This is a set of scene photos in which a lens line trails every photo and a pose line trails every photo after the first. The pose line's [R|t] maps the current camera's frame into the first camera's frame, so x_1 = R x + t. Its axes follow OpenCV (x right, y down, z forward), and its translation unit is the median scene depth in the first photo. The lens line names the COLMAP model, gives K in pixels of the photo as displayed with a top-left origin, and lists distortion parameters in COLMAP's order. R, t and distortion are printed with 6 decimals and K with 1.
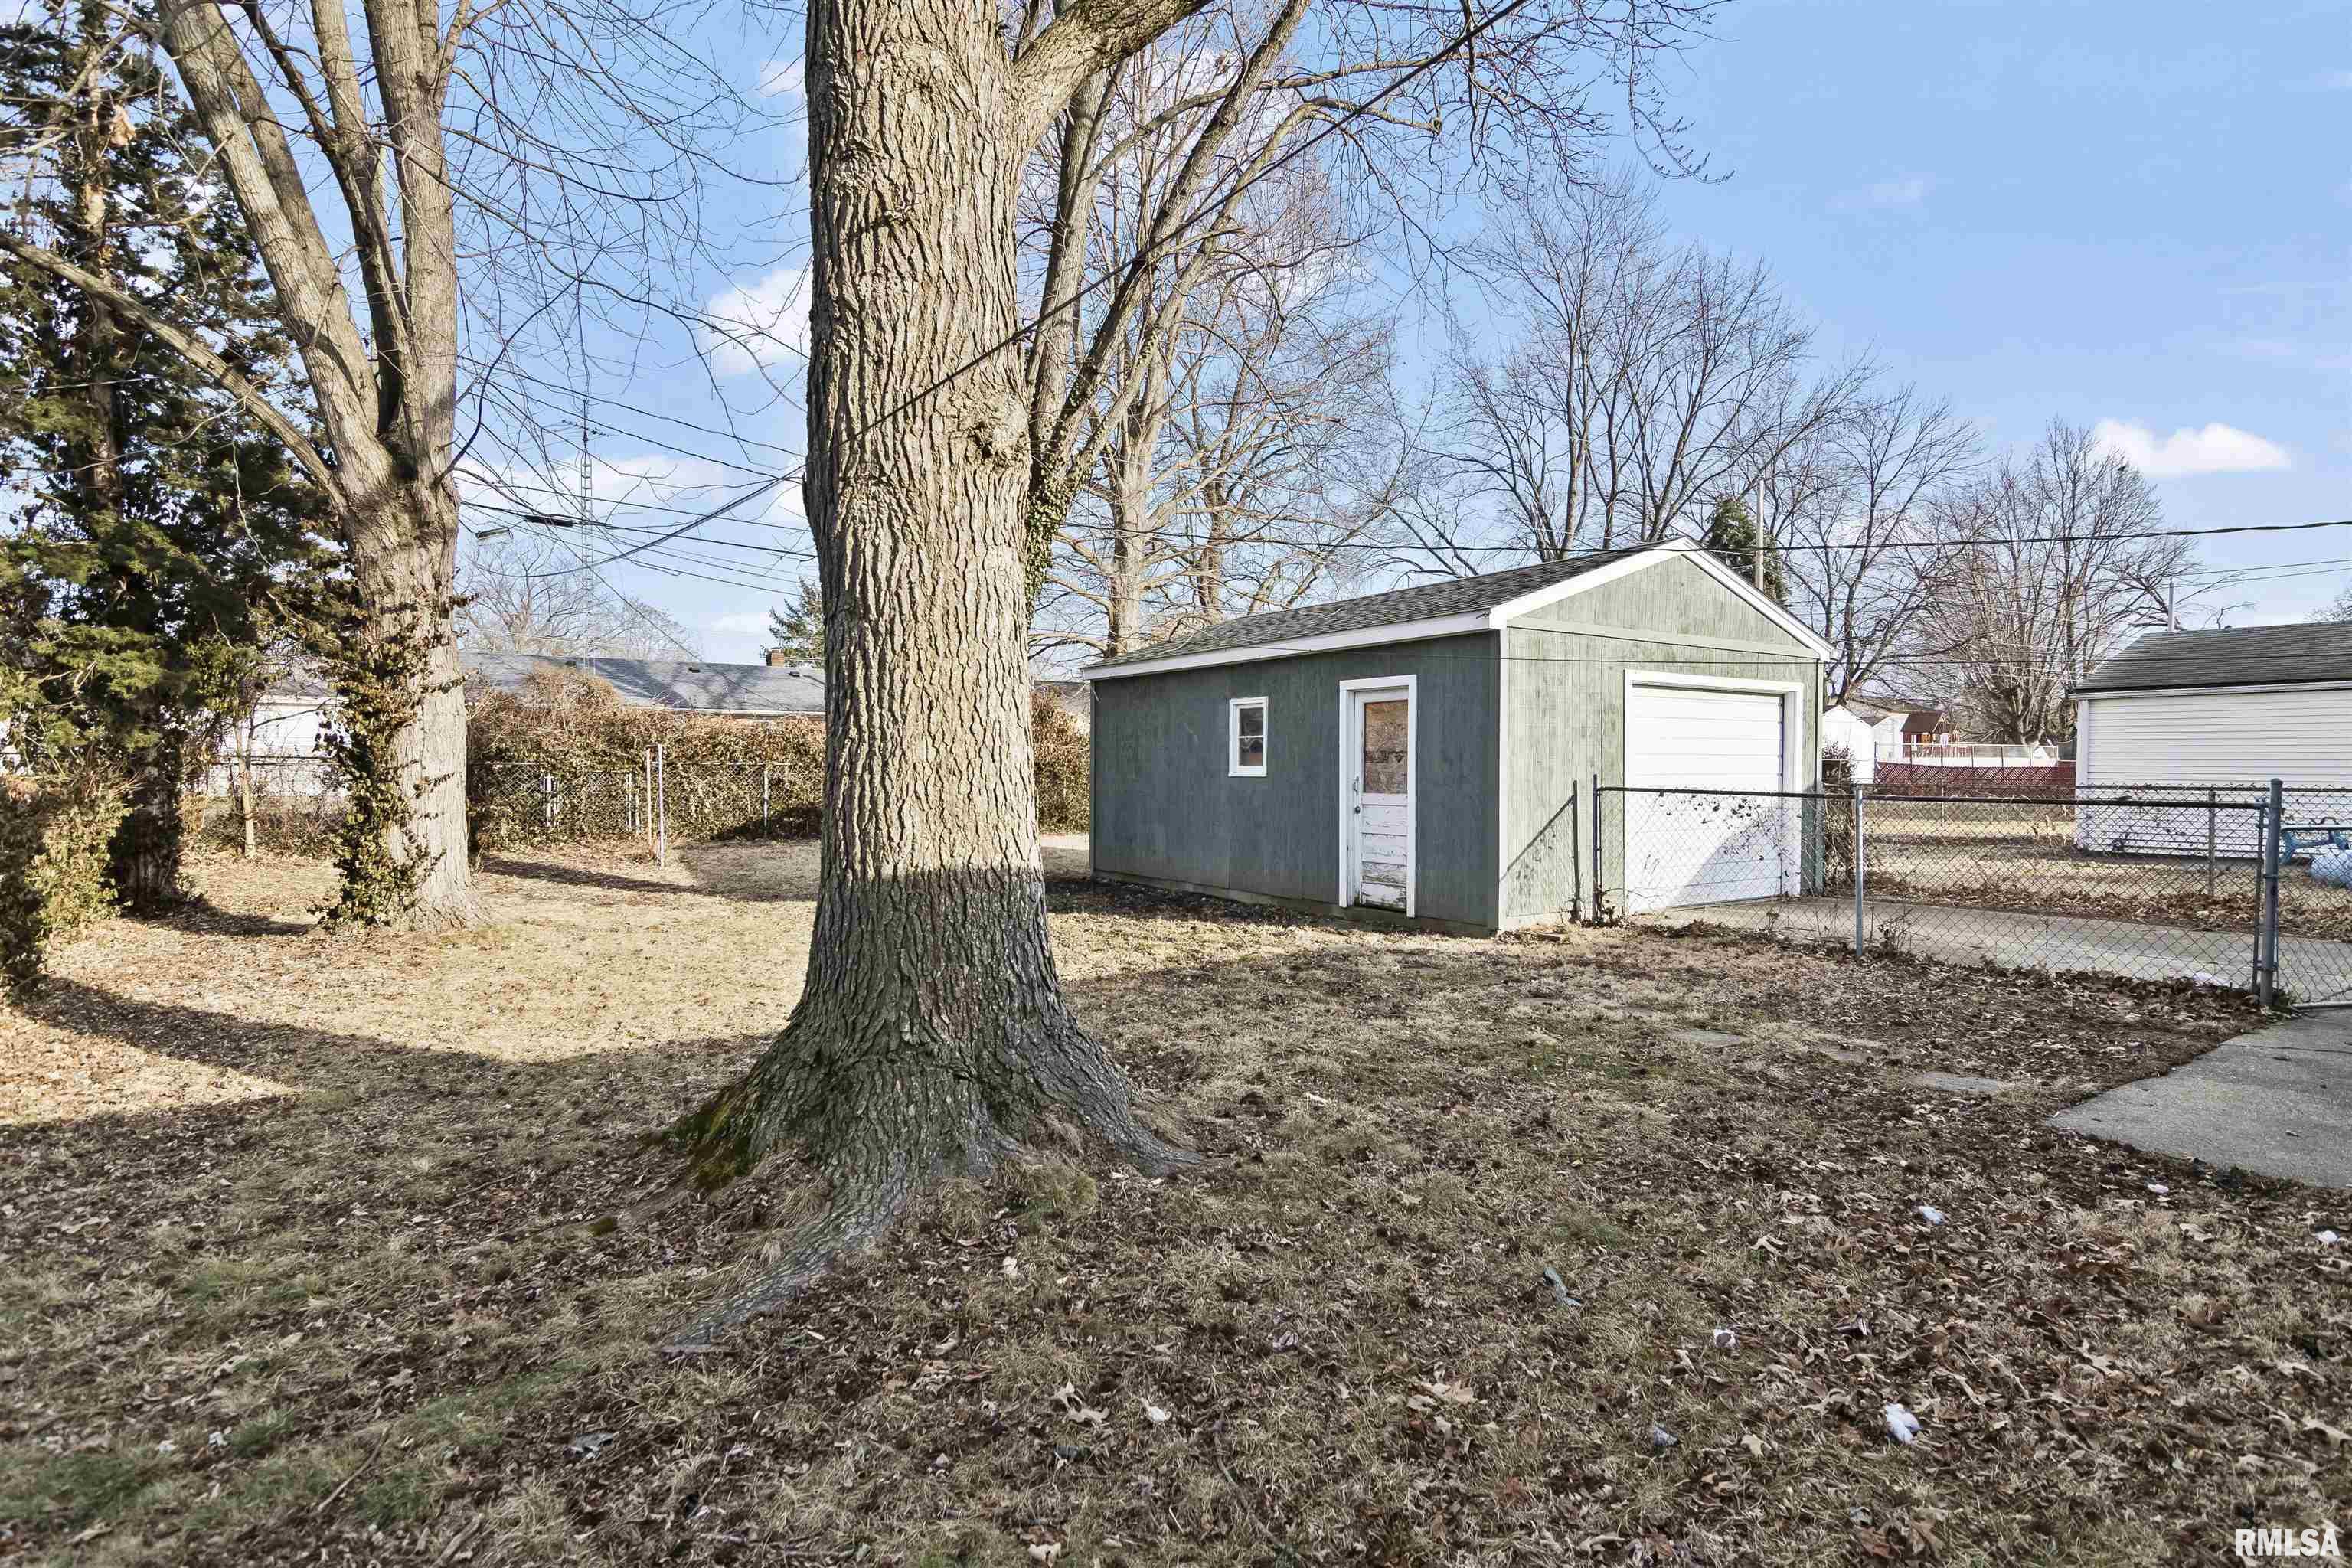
lens RADIAL K [[1161.5, 0, 1174.6], [0, 1161.5, 792.3], [0, 0, 1]] dist [0.006674, 0.000212]
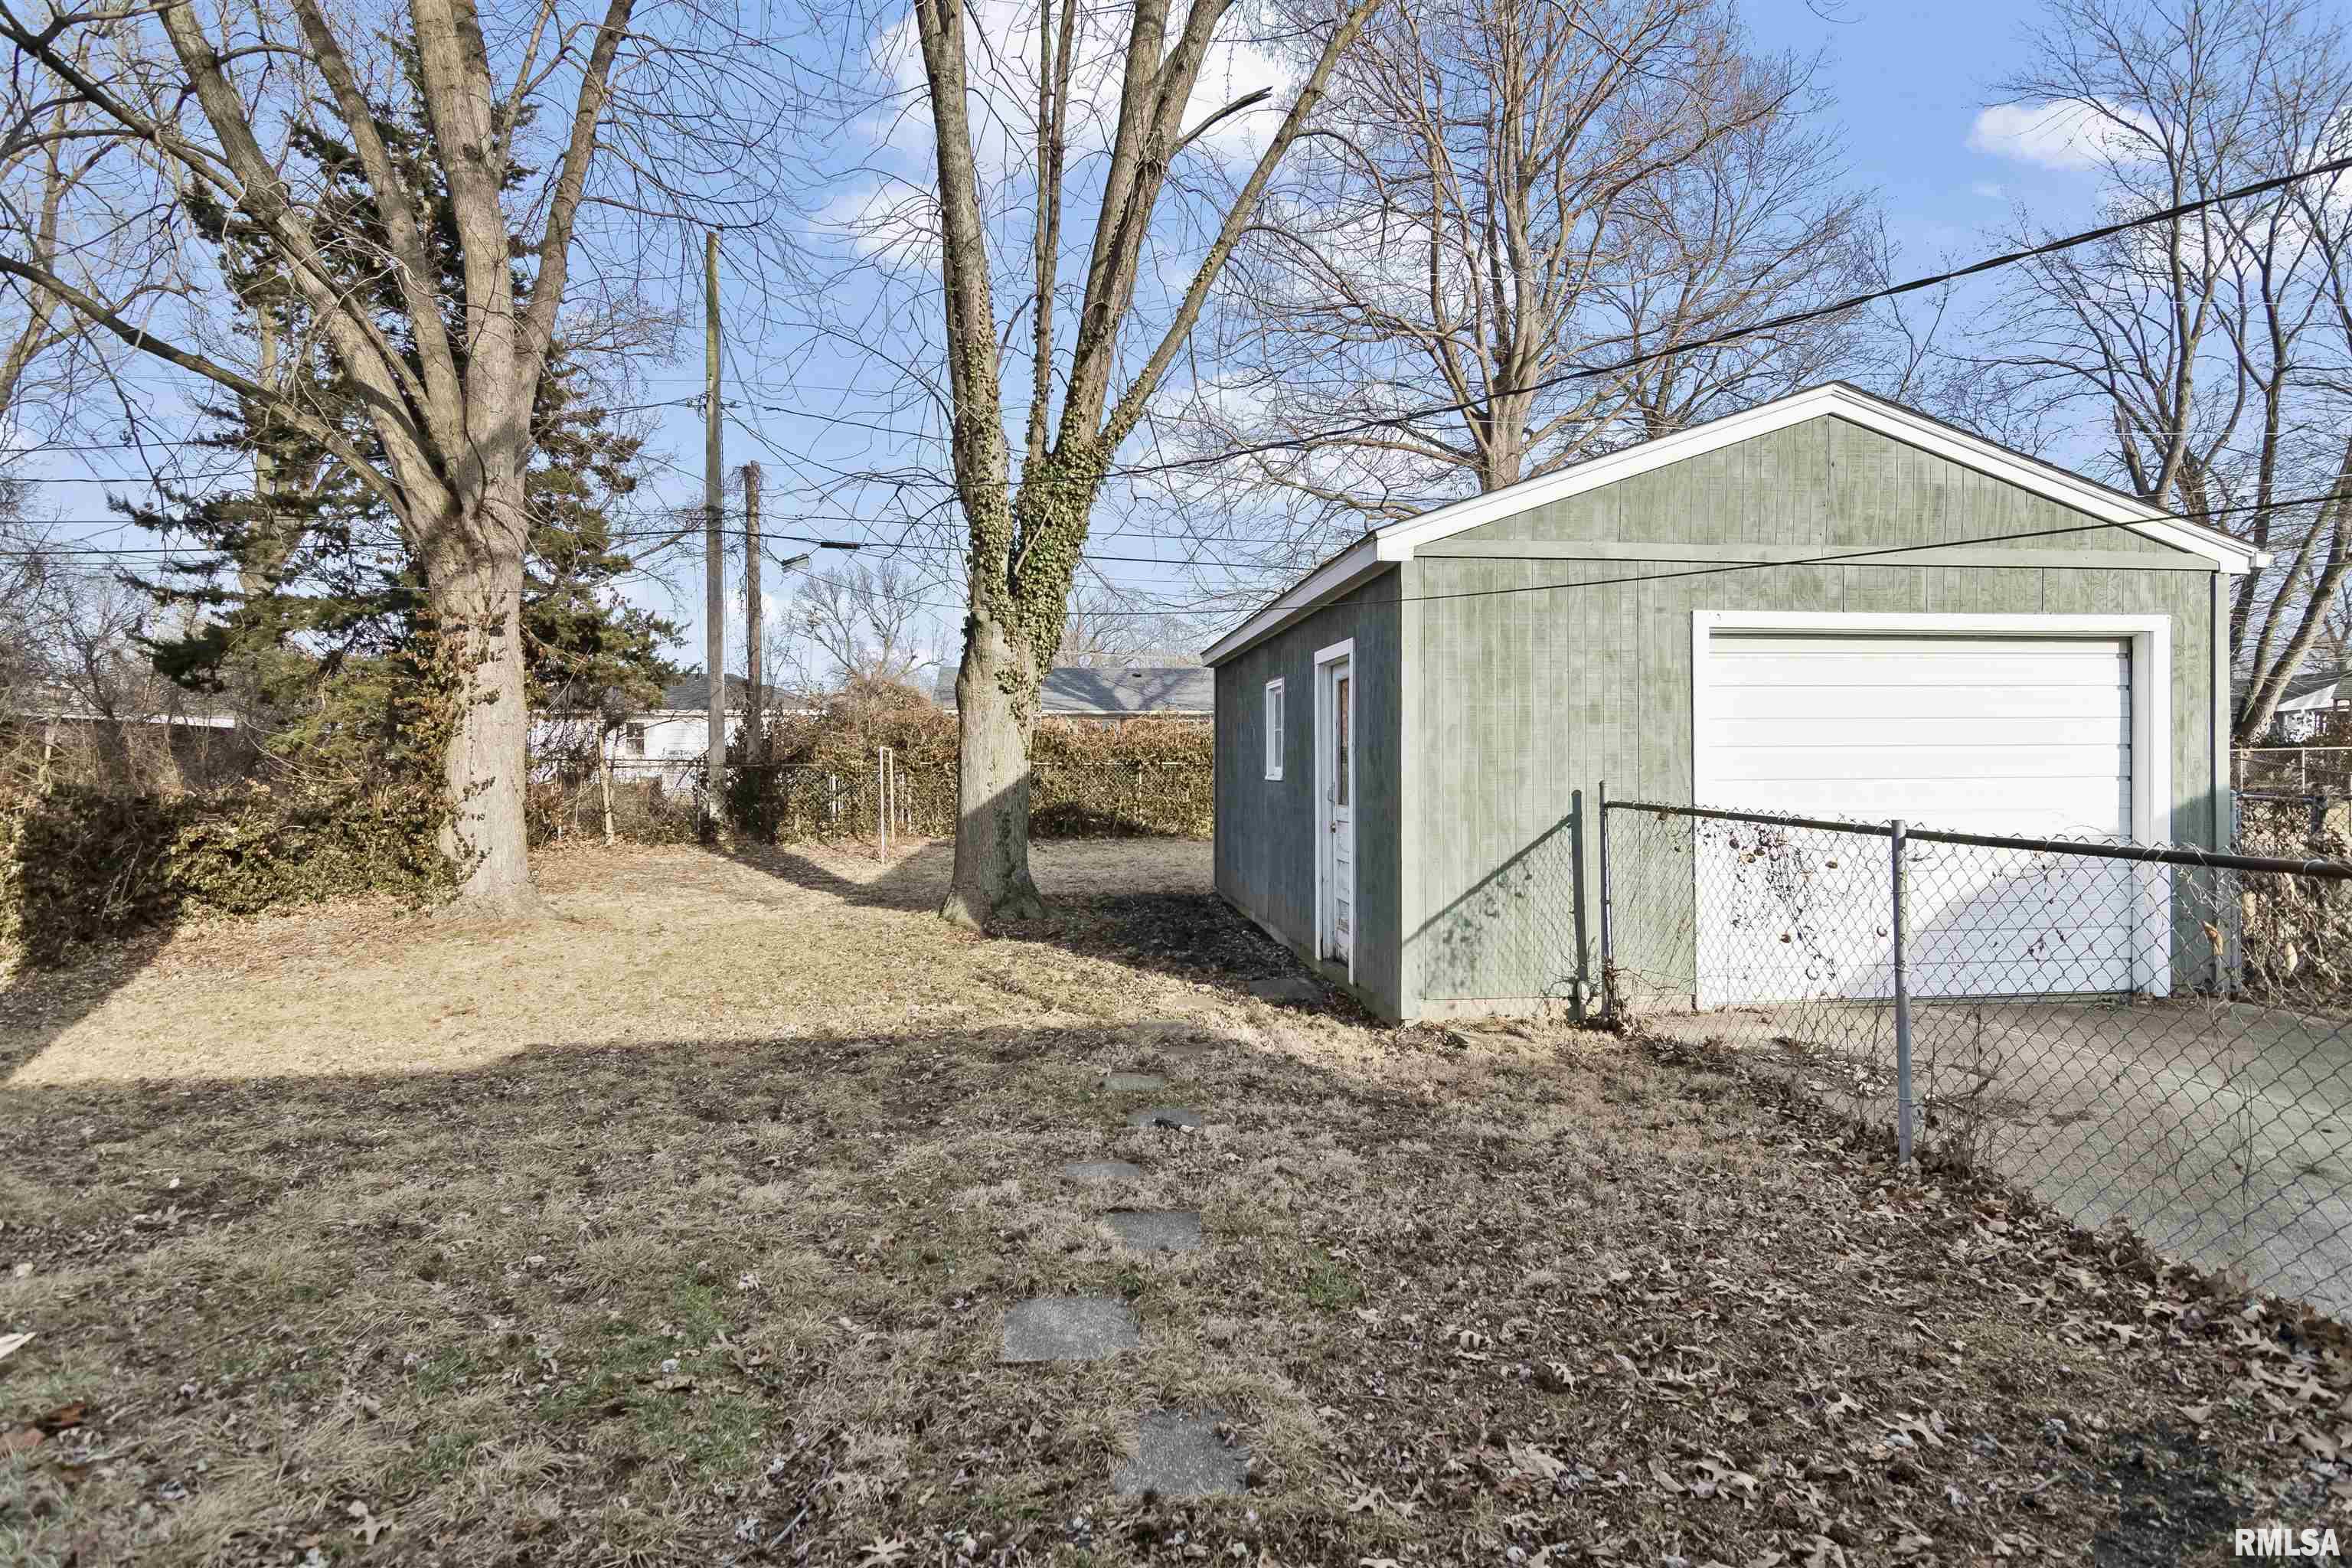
lens RADIAL K [[1134.8, 0, 1175.3], [0, 1134.8, 766.7], [0, 0, 1]] dist [0.001205, 0.000217]
pose [[0.888396, -0.003803, -0.459061, 0.435462], [-0.004271, 0.999854, -0.016549, -0.012073], [0.459057, 0.016663, 0.888250, 0.354786]]
